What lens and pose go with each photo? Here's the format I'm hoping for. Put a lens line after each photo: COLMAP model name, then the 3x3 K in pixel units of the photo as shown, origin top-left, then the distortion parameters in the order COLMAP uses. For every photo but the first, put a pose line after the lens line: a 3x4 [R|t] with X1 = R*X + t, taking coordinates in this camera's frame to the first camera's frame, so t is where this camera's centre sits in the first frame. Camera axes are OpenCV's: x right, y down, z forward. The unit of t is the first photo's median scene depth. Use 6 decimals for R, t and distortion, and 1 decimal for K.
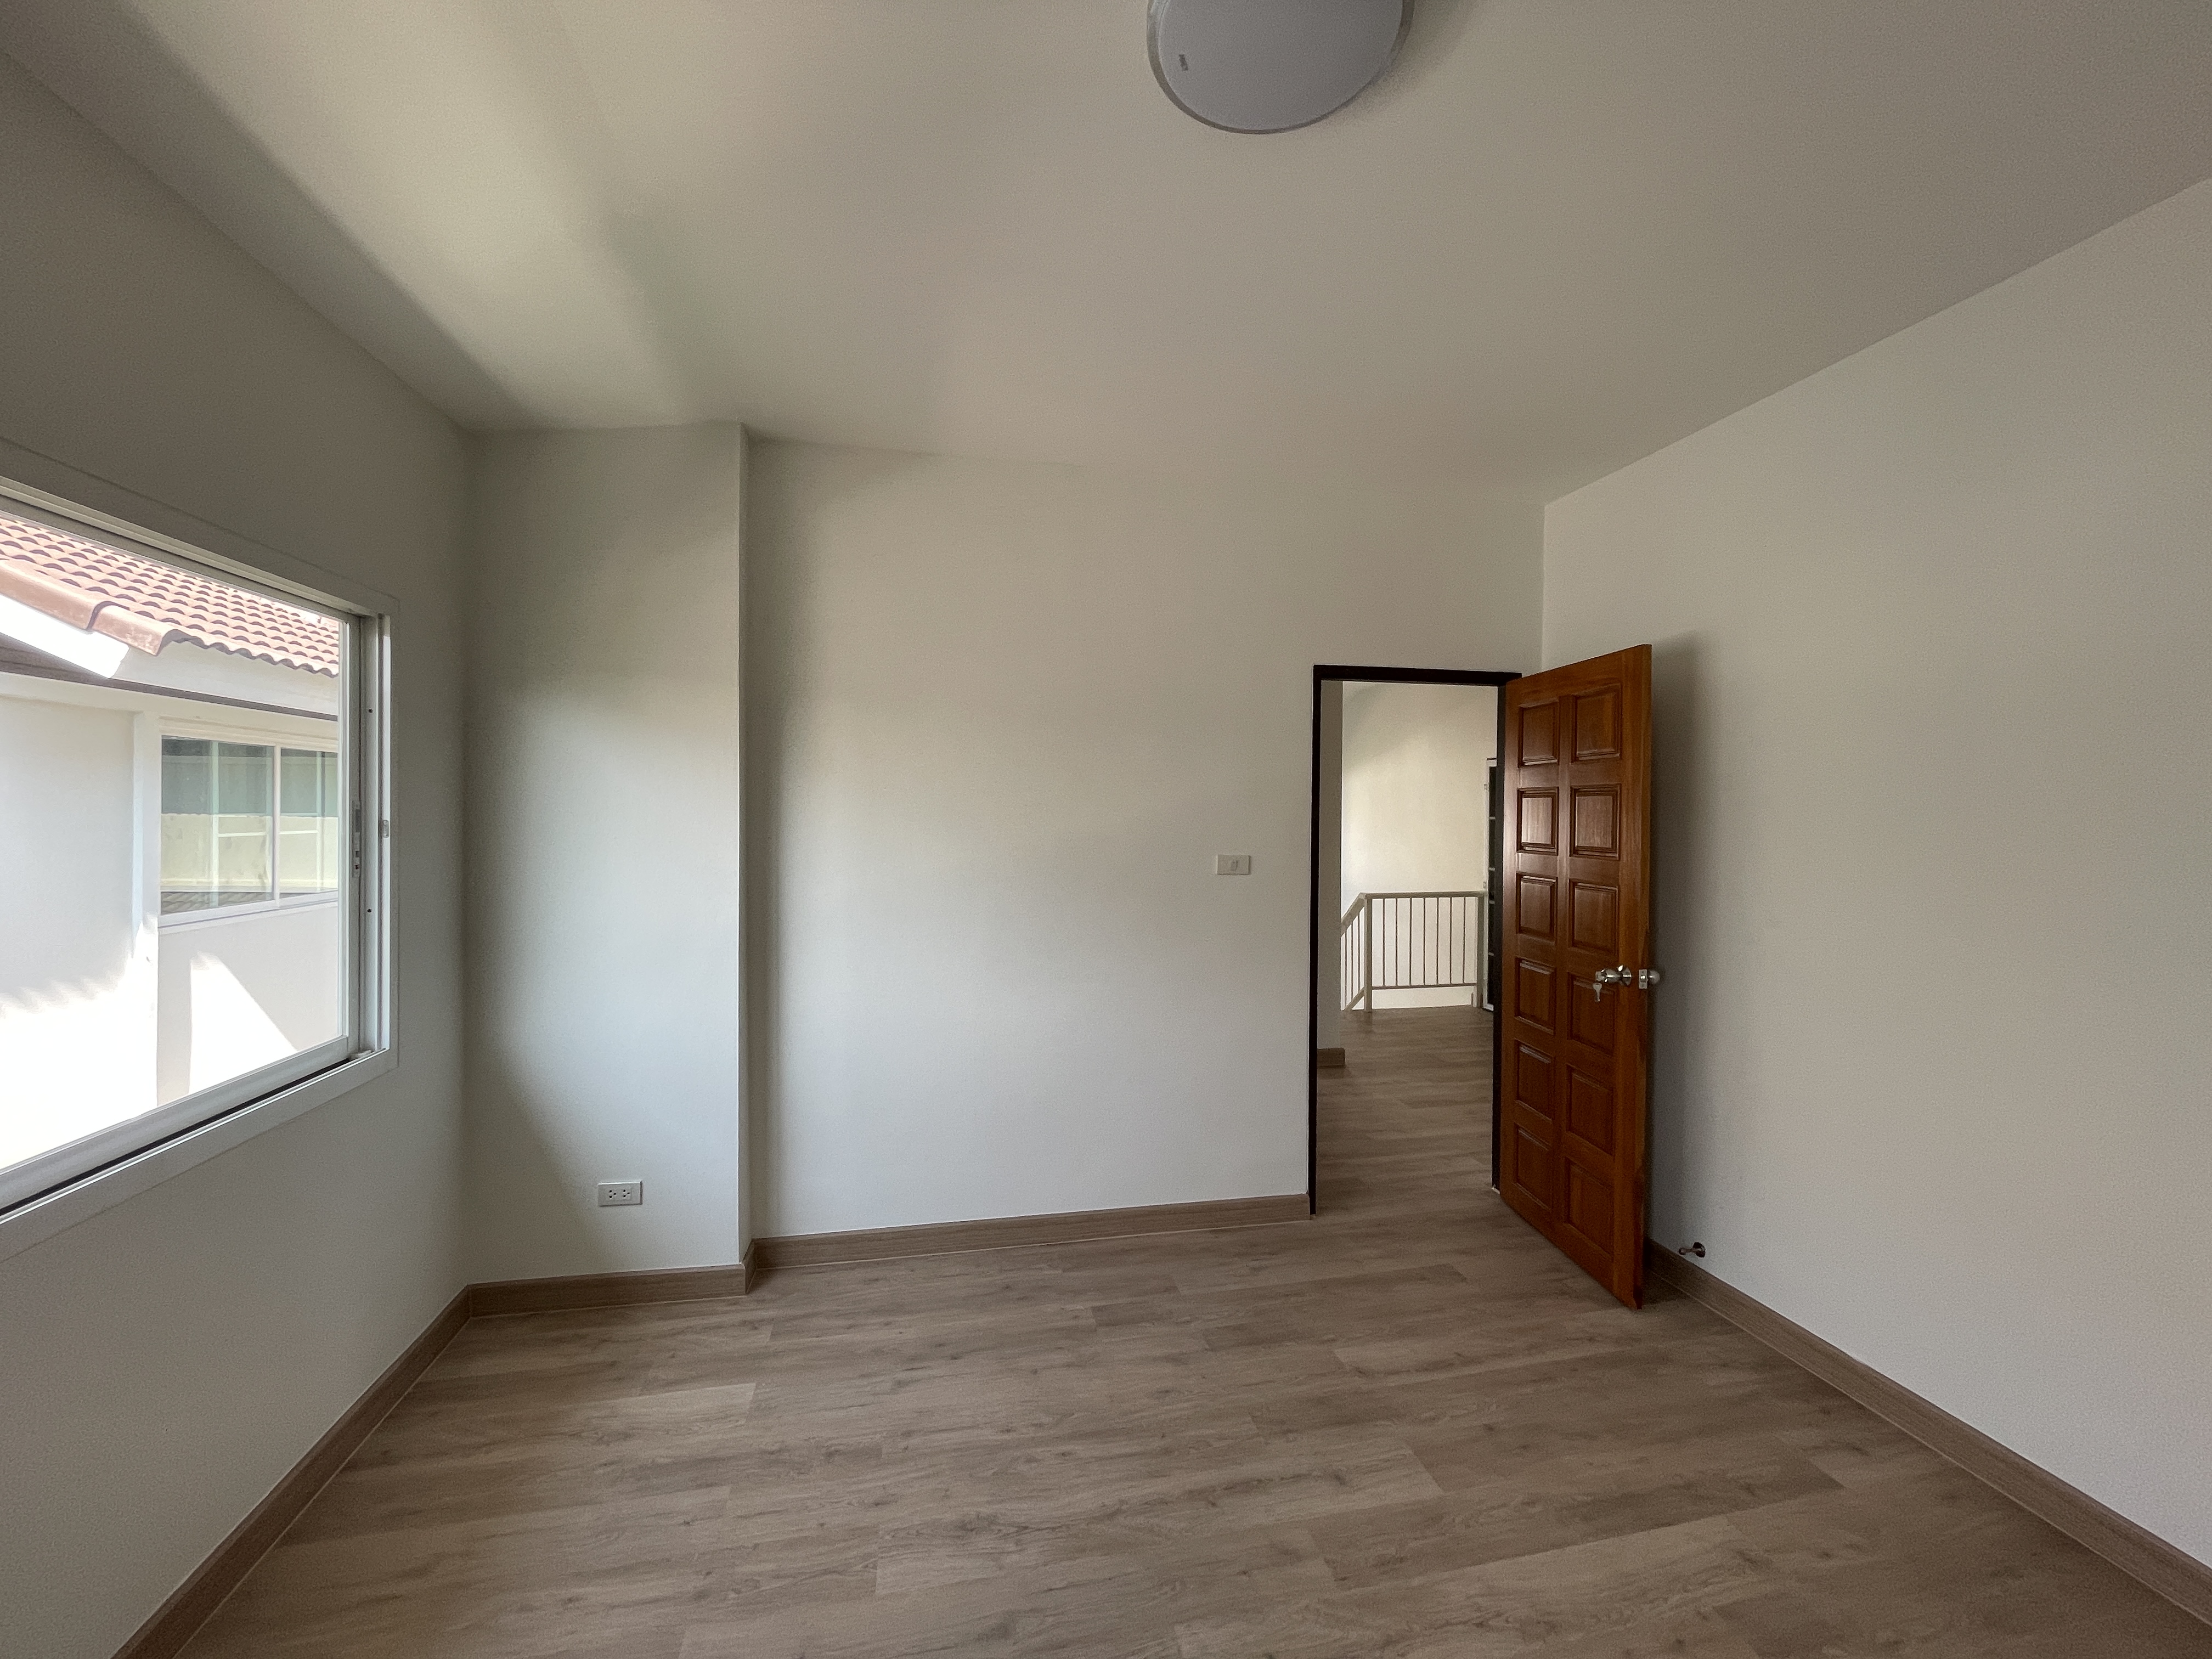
lens RADIAL K [[891.6, 0, 1105.7], [0, 891.6, 817.8], [0, 0, 1]] dist [-0.002915, -0.000134]
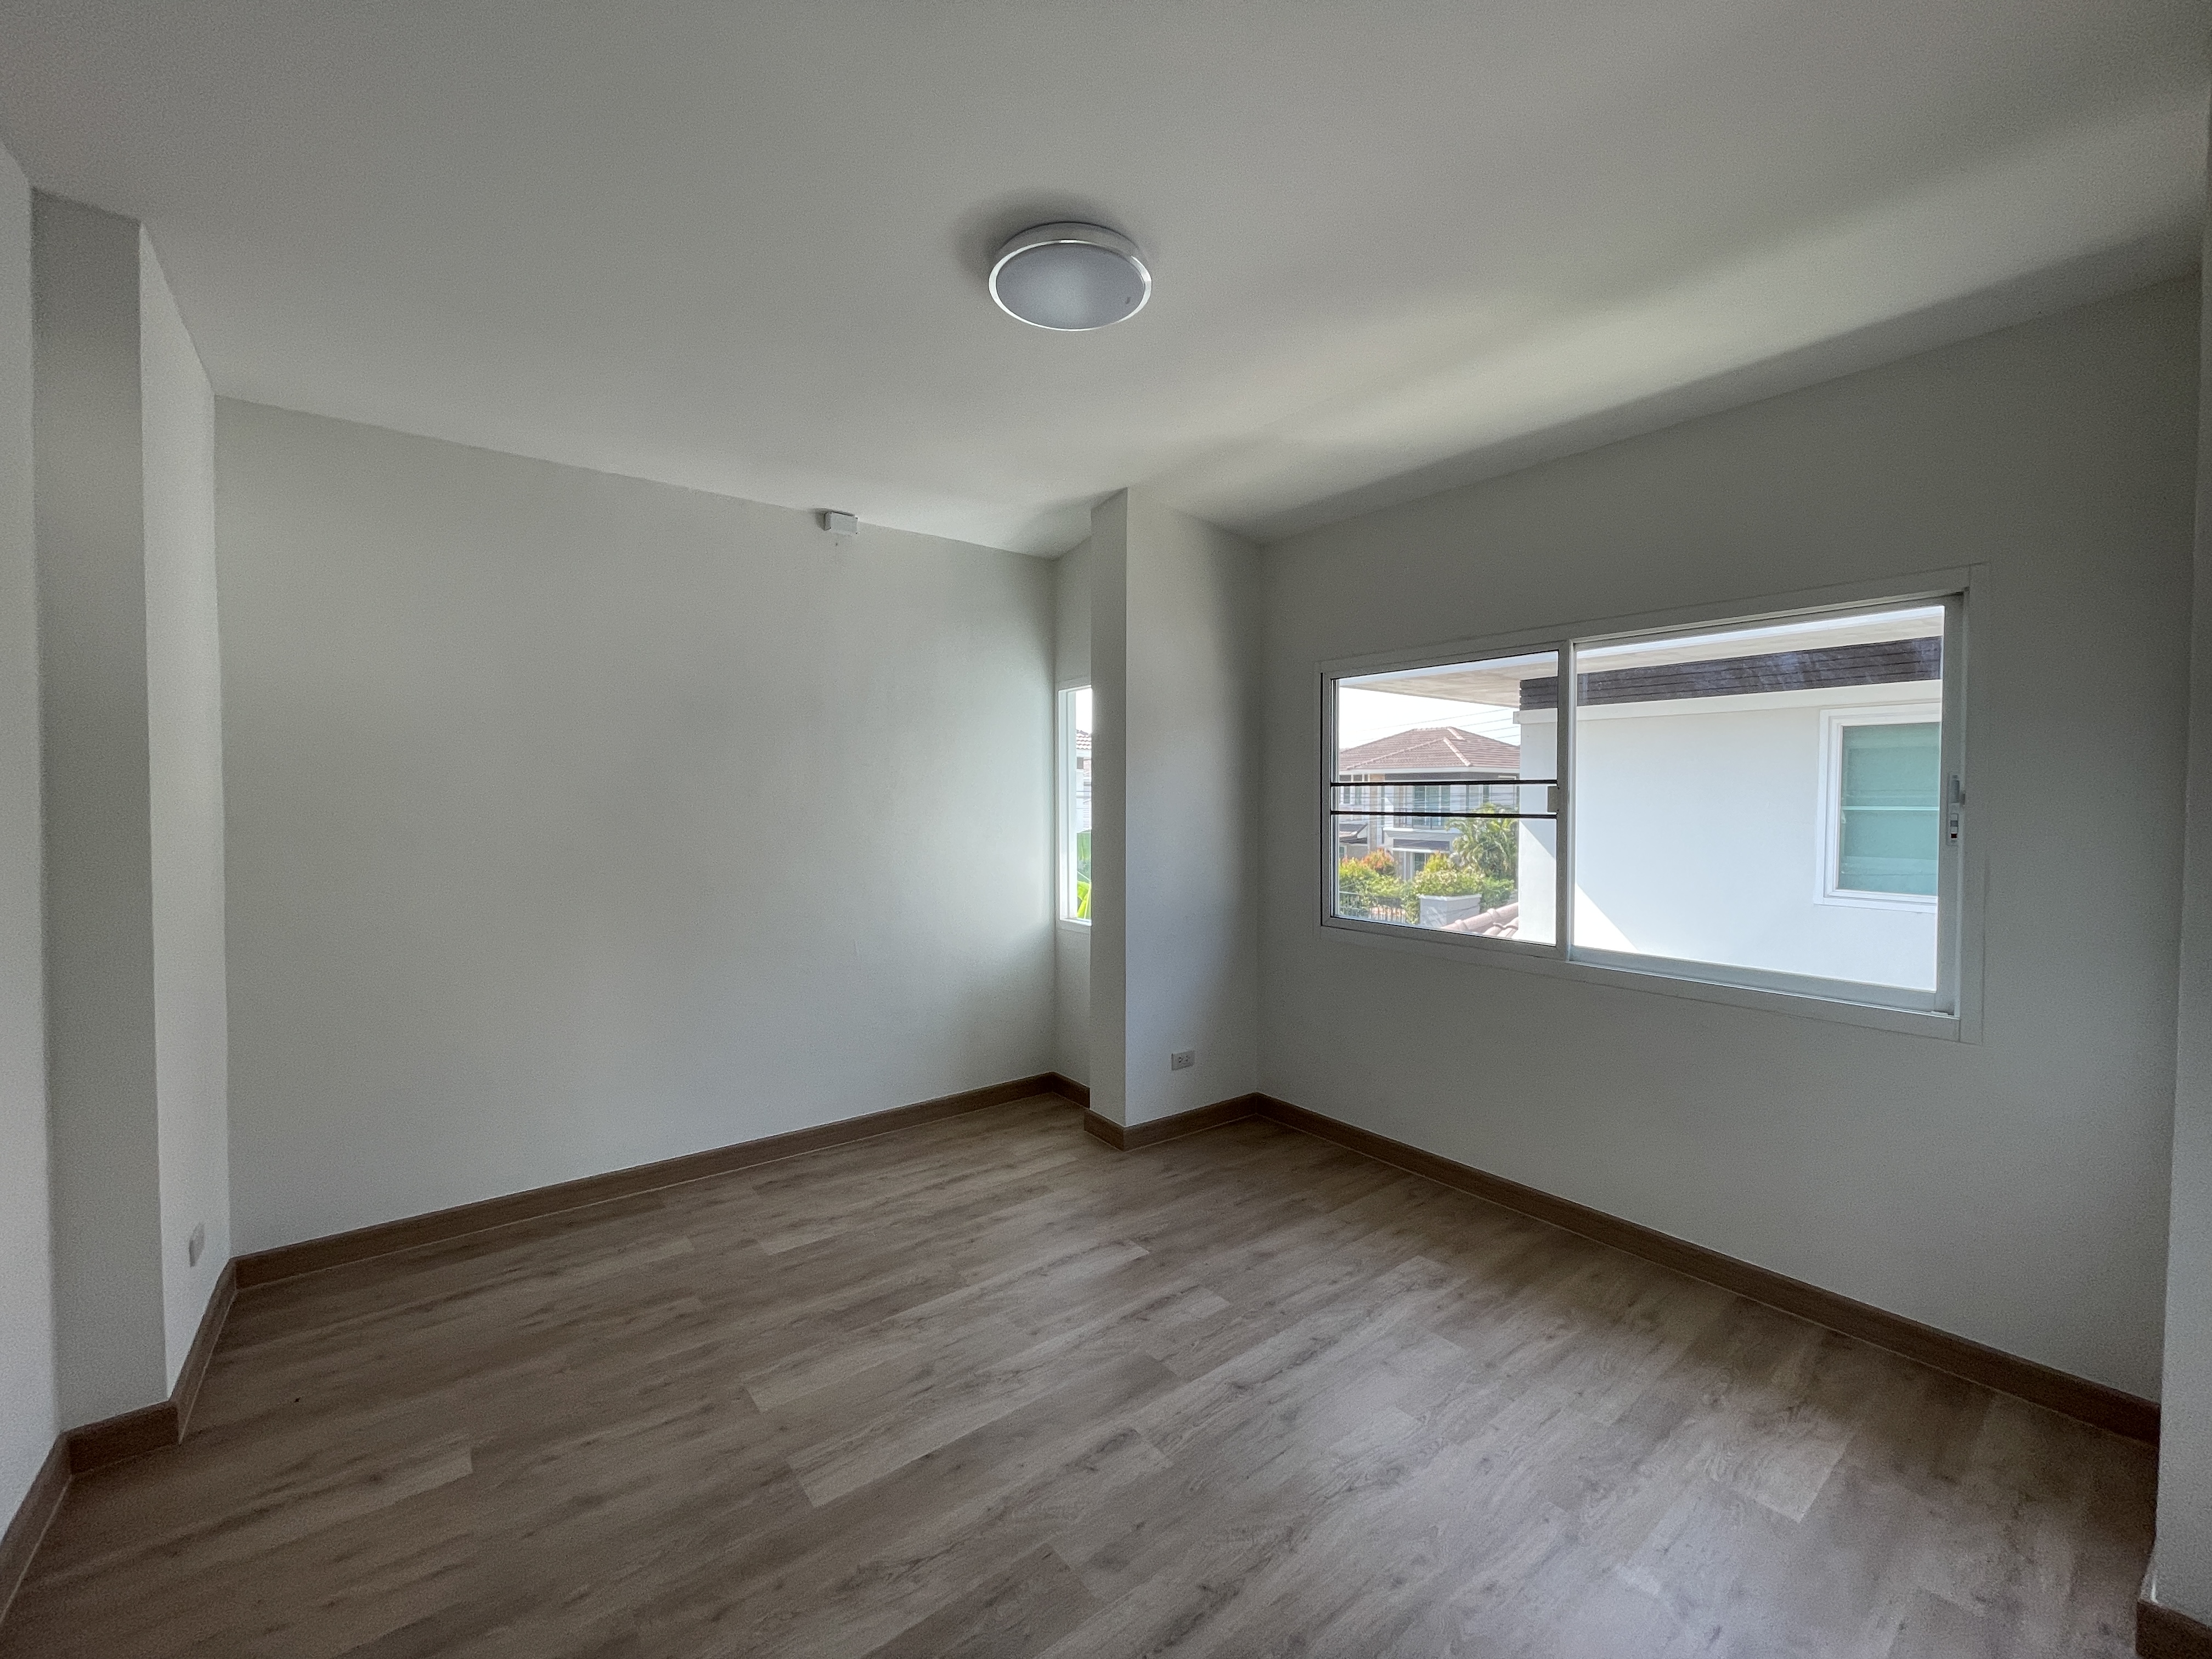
lens RADIAL K [[891.6, 0, 1105.7], [0, 891.6, 817.8], [0, 0, 1]] dist [-0.002915, -0.000134]
pose [[-0.900023, 0.006286, -0.435798, 0.551353], [-0.003489, 0.999760, 0.021625, 0.017024], [0.435829, 0.020984, -0.899785, 1.650943]]
